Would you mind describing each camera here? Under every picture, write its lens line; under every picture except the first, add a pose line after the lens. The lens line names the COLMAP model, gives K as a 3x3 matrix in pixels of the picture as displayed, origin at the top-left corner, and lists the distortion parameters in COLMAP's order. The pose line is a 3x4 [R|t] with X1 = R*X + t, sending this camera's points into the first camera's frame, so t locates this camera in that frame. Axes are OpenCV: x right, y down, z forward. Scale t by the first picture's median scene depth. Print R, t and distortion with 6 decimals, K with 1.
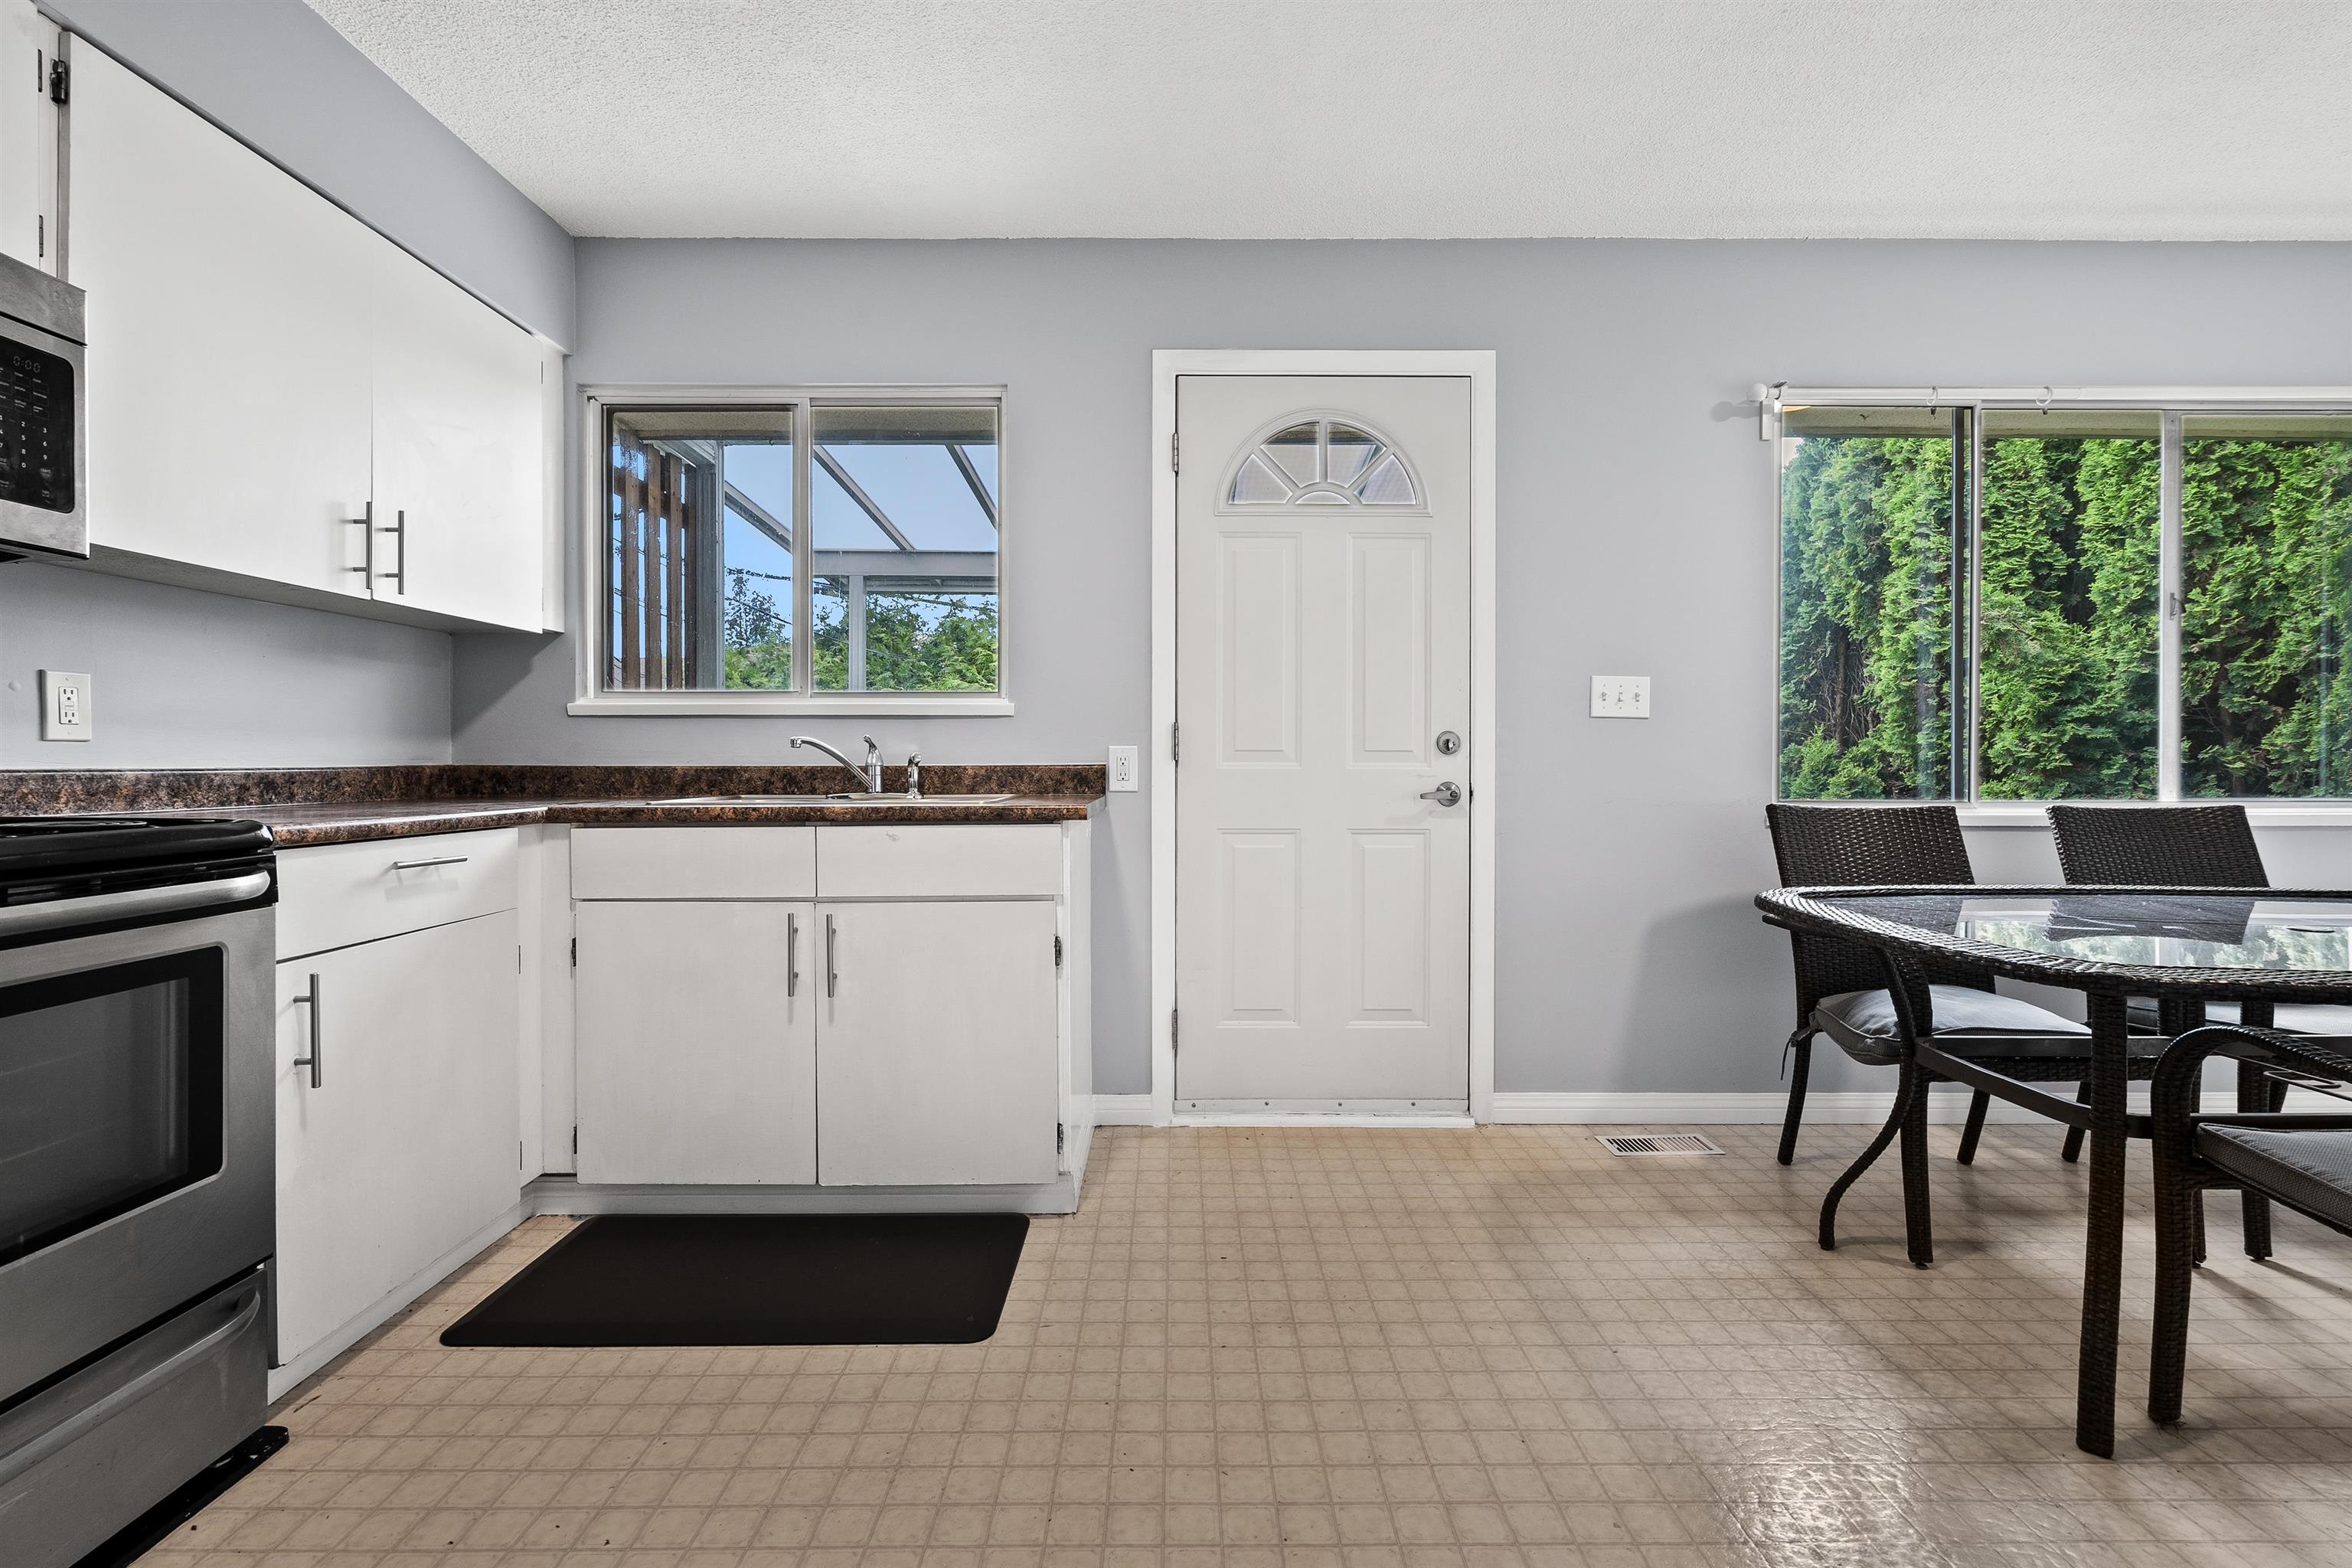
lens RADIAL K [[1057.9, 0, 1190.6], [0, 1057.9, 764.8], [0, 0, 1]] dist [-0.006487, 0.002994]
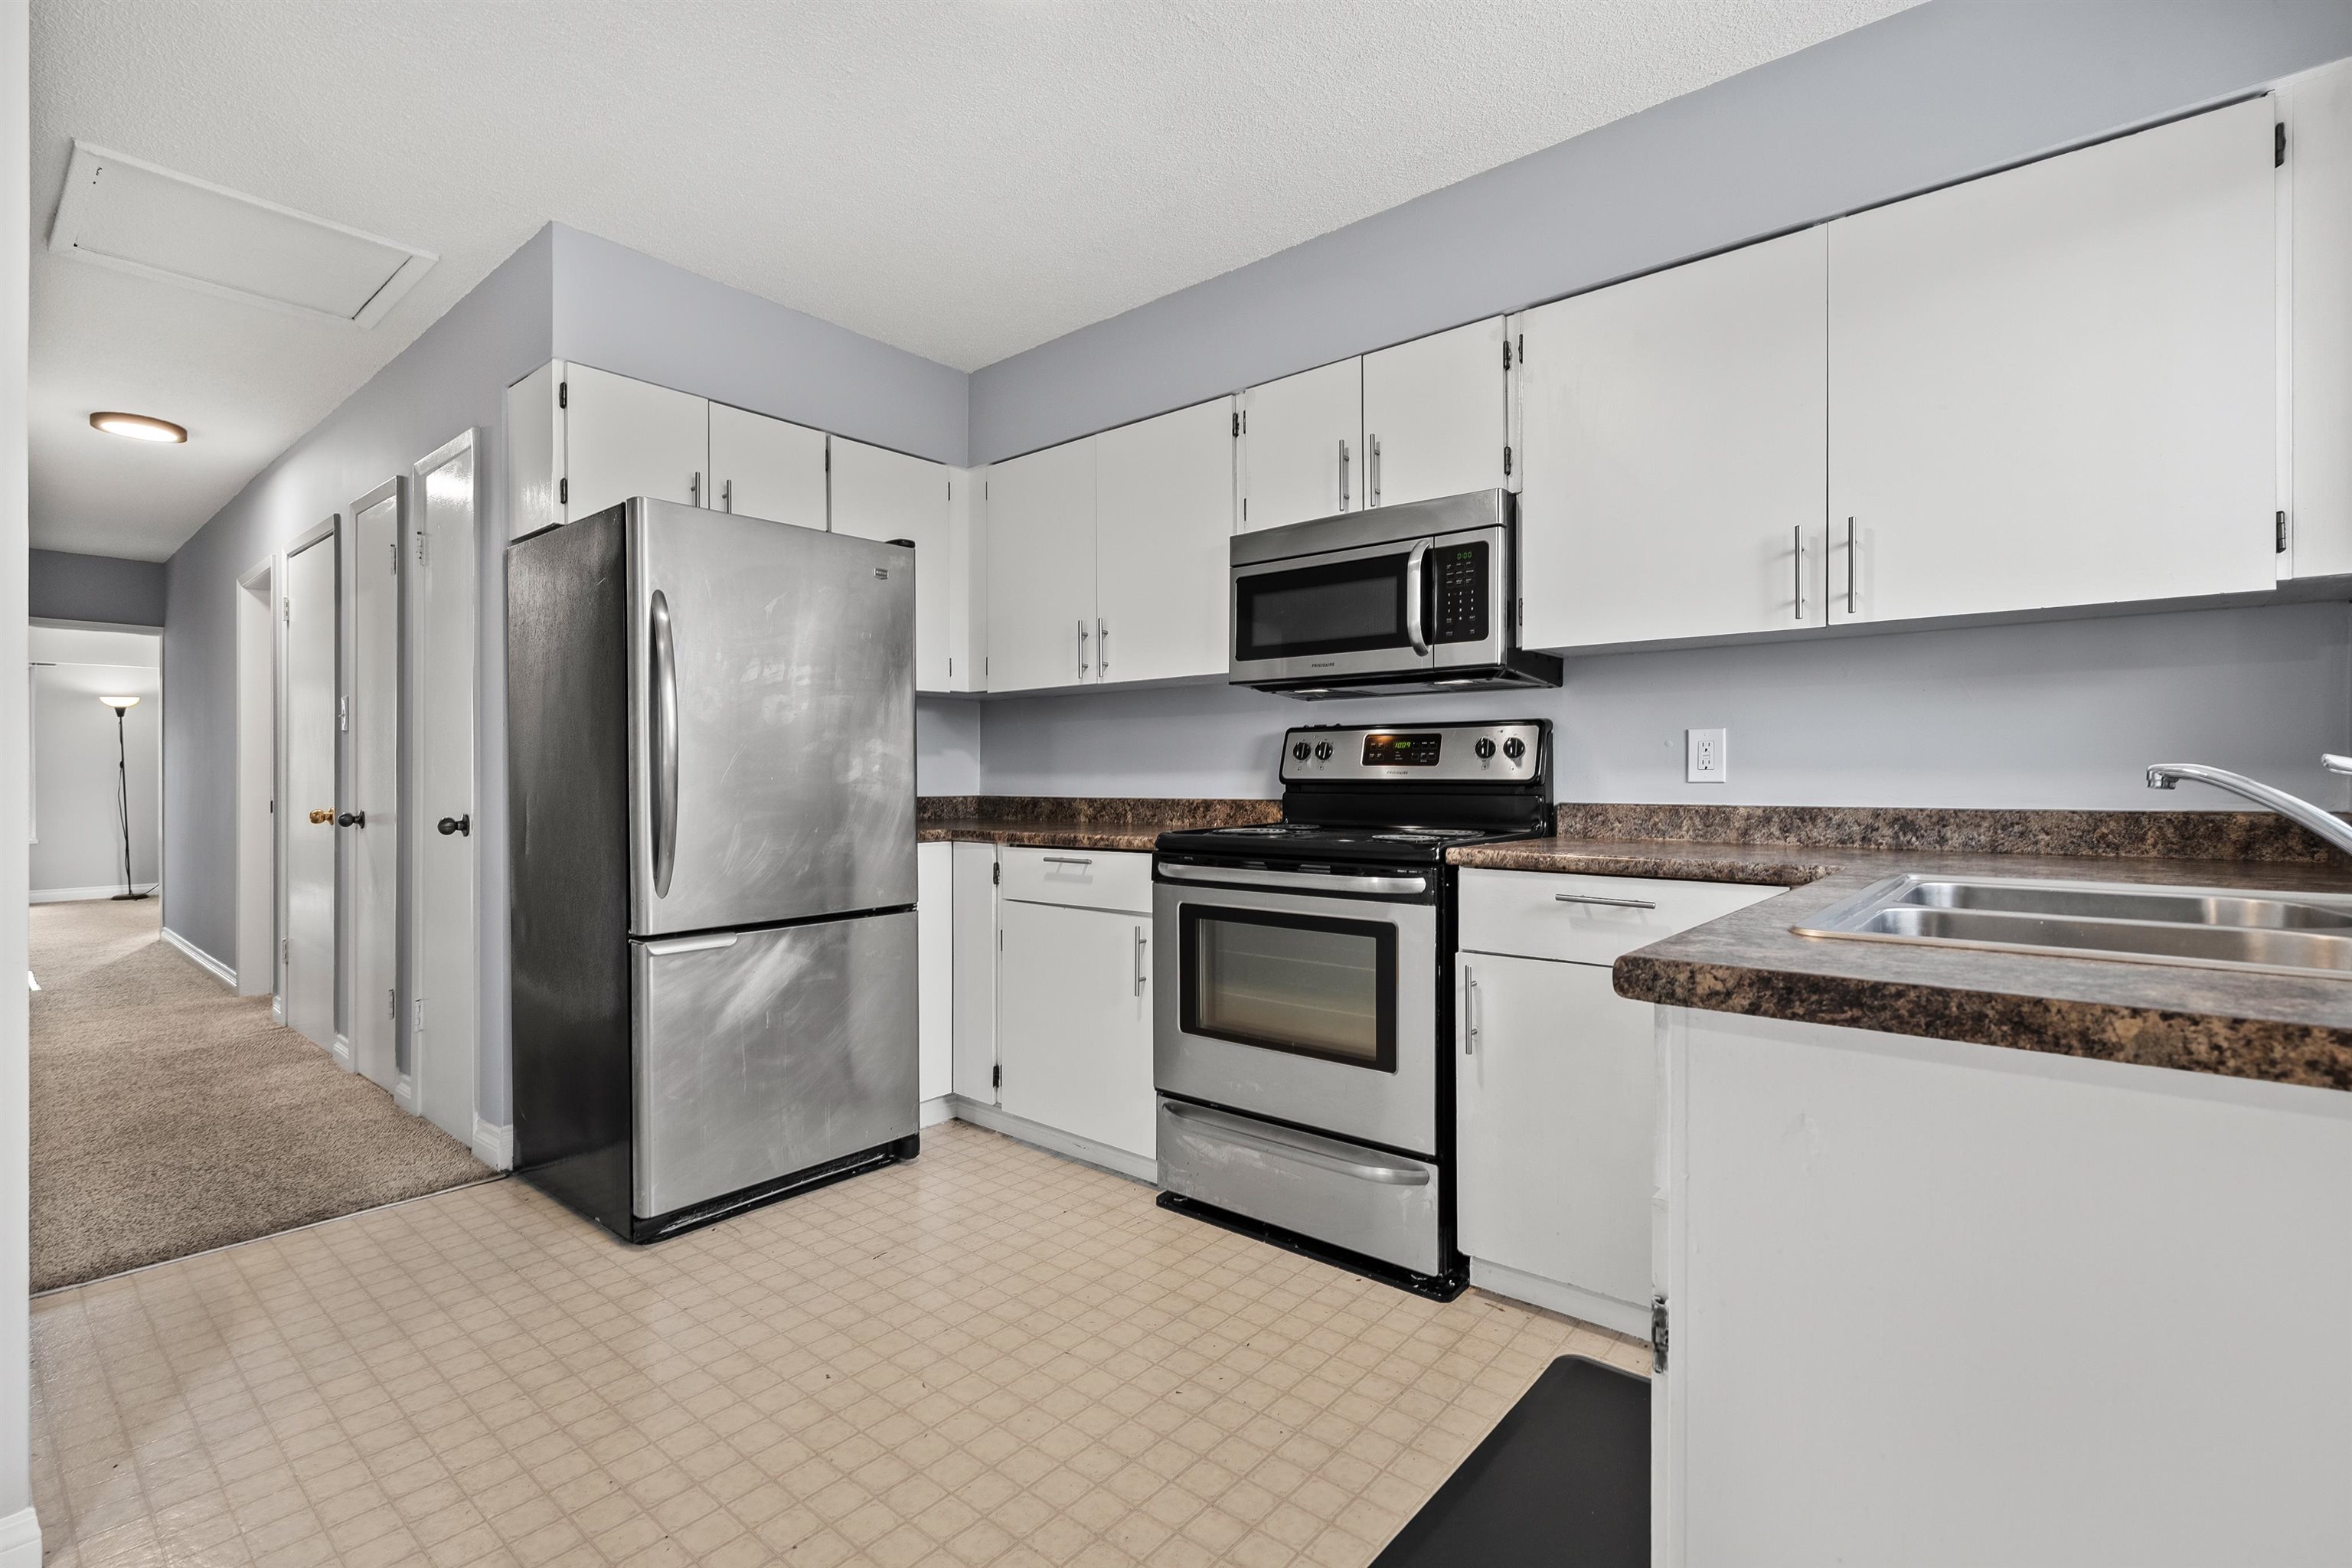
lens RADIAL K [[1057.9, 0, 1173.7], [0, 1057.9, 781.2], [0, 0, 1]] dist [-0.006487, 0.002994]
pose [[-0.652123, 0.000008, -0.758113, 0.245133], [-0.003665, 0.999988, 0.003163, -0.019730], [0.758104, 0.004841, -0.652116, 0.993011]]
